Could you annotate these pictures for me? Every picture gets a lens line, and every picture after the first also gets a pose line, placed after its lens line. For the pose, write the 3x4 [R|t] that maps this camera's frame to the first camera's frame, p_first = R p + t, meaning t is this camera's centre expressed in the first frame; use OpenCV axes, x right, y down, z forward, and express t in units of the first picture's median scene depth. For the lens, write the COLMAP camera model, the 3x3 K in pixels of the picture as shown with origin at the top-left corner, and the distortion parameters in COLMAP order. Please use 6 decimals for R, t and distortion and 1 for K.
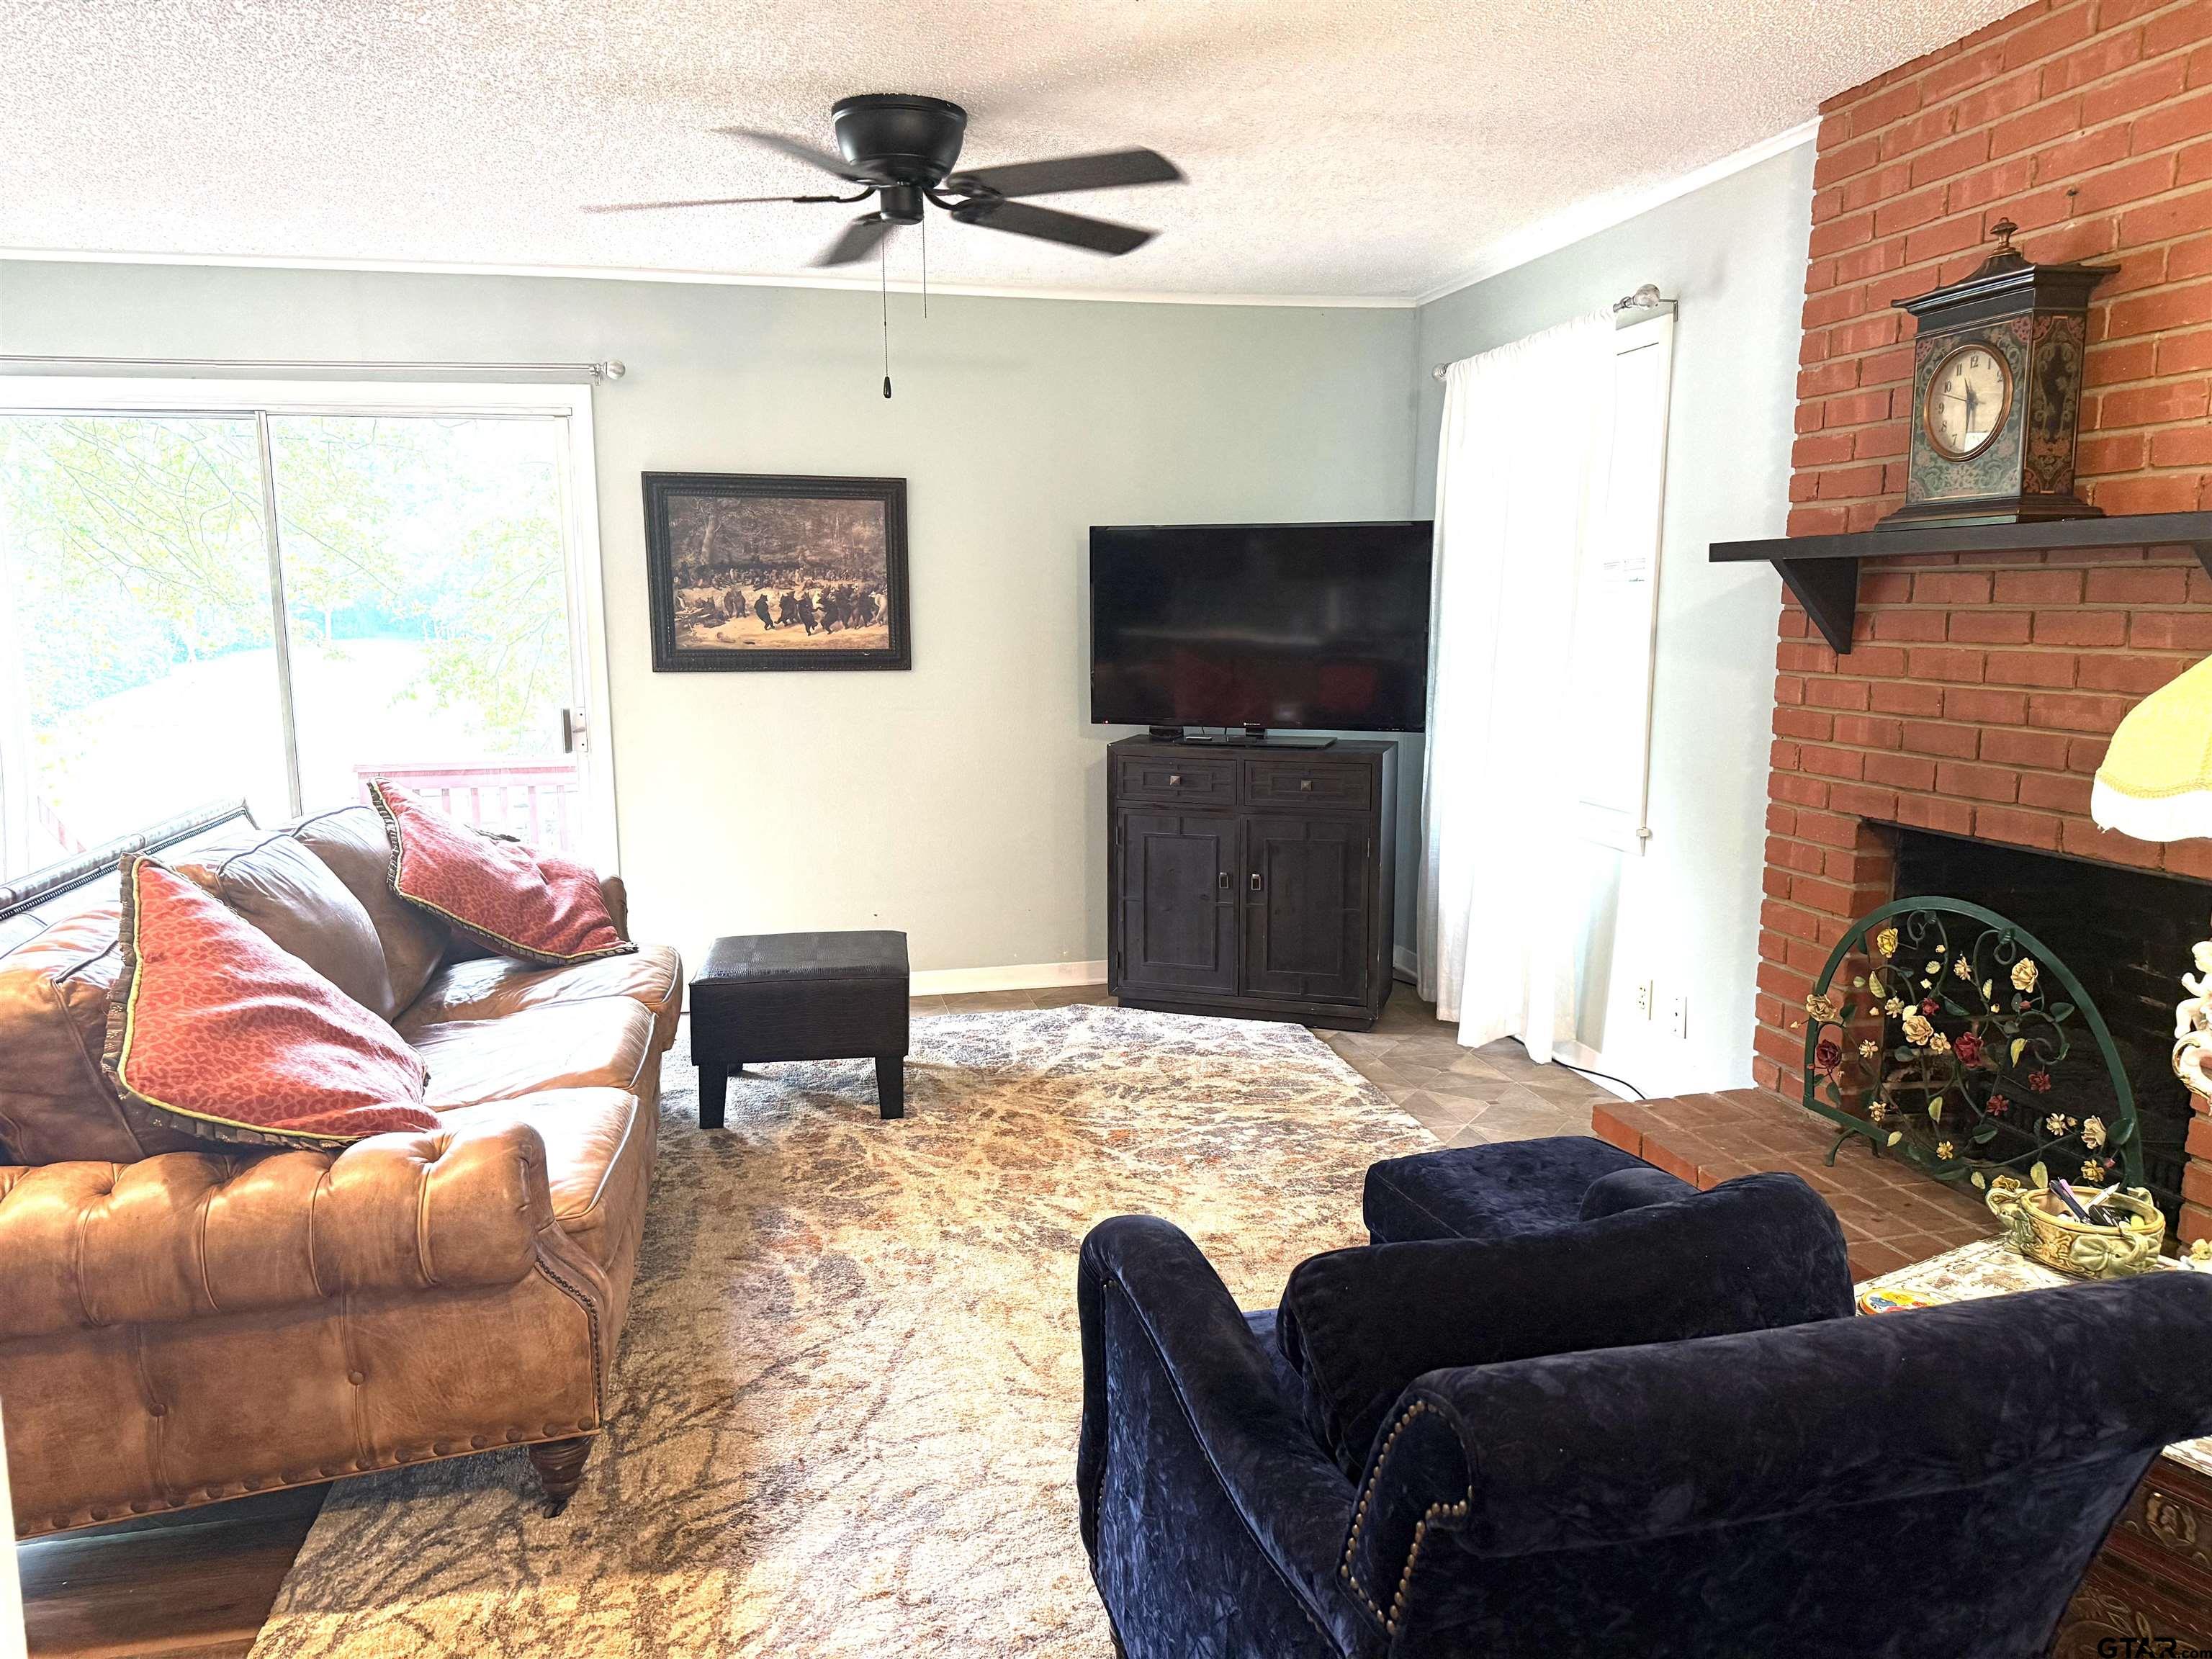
lens RADIAL K [[1564.0, 0, 1122.8], [0, 1564.0, 834.2], [0, 0, 1]] dist [0.096000, -0.099210]
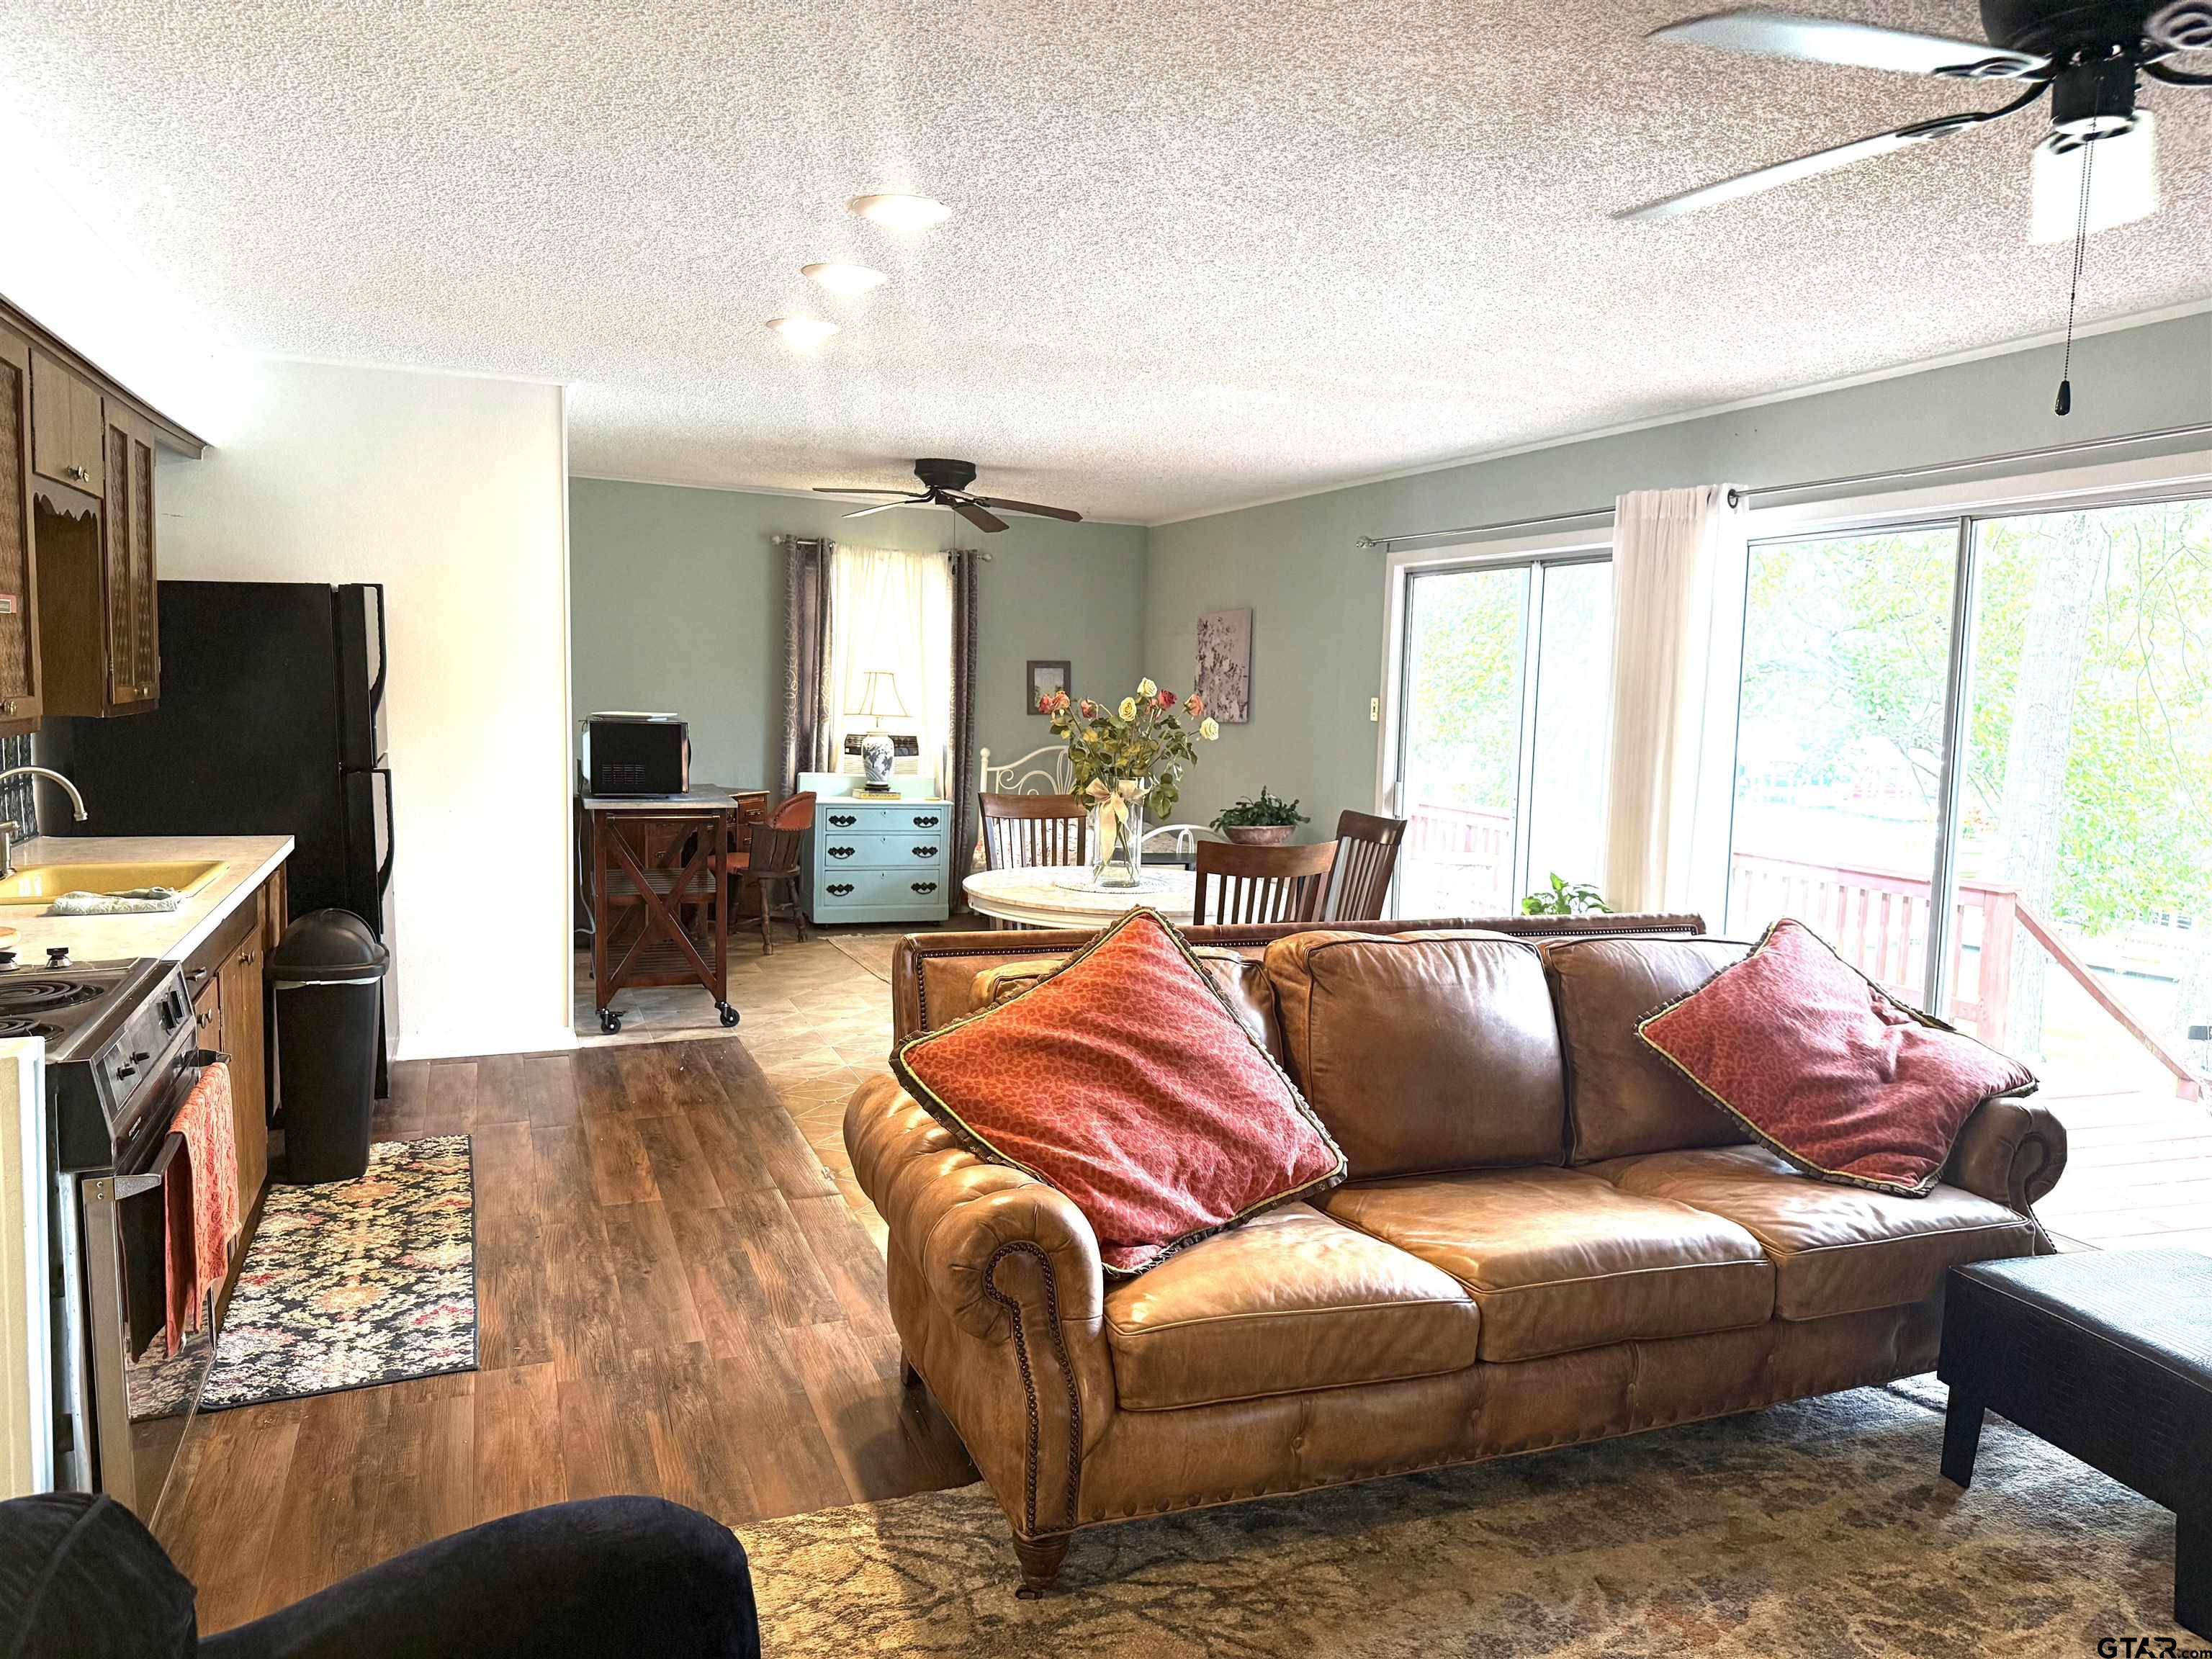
lens RADIAL K [[1564.0, 0, 1122.8], [0, 1564.0, 834.2], [0, 0, 1]] dist [0.096000, -0.099210]
pose [[0.148900, 0.103193, -0.983453, 0.294184], [-0.181724, 0.980457, 0.075364, -0.067923], [0.972011, 0.167496, 0.164742, 0.396879]]
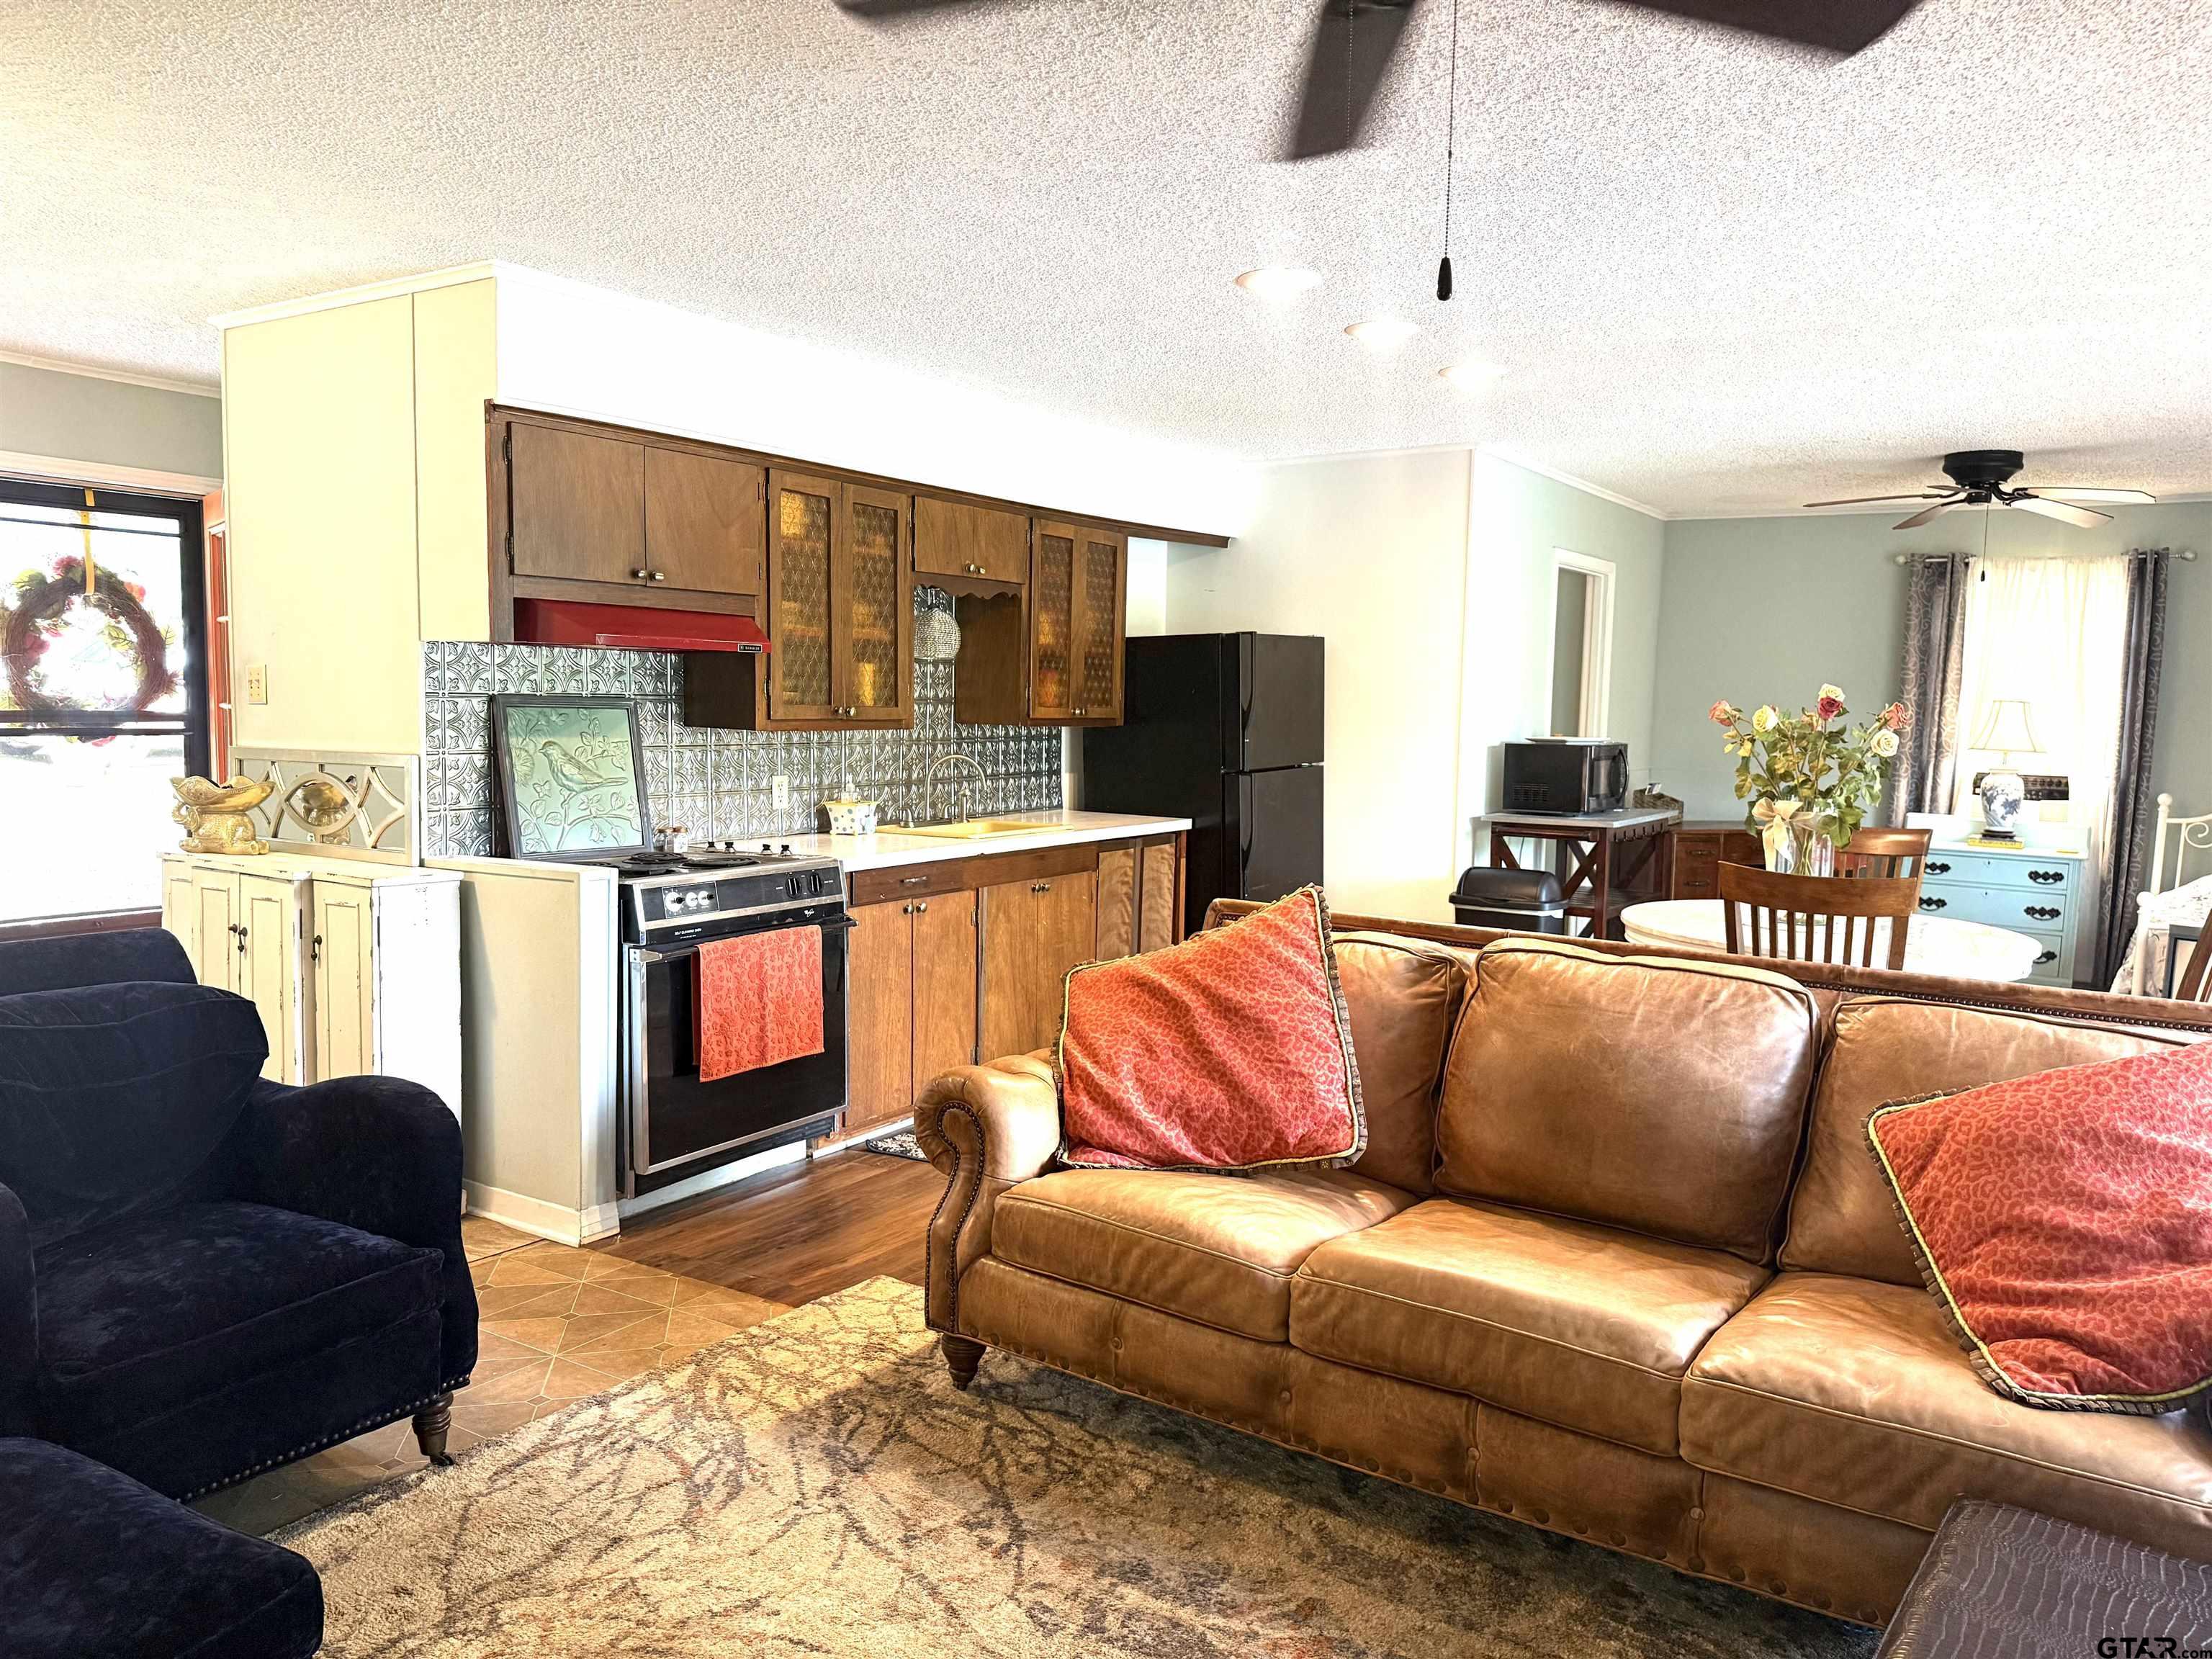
lens RADIAL K [[1563.2, 0, 1106.0], [0, 1563.2, 829.5], [0, 0, 1]] dist [0.099426, -0.094744]
pose [[-0.732608, 0.043444, -0.679263, 0.199603], [-0.124775, 0.972477, 0.196771, -0.137103], [0.669116, 0.228911, -0.707024, 0.921540]]
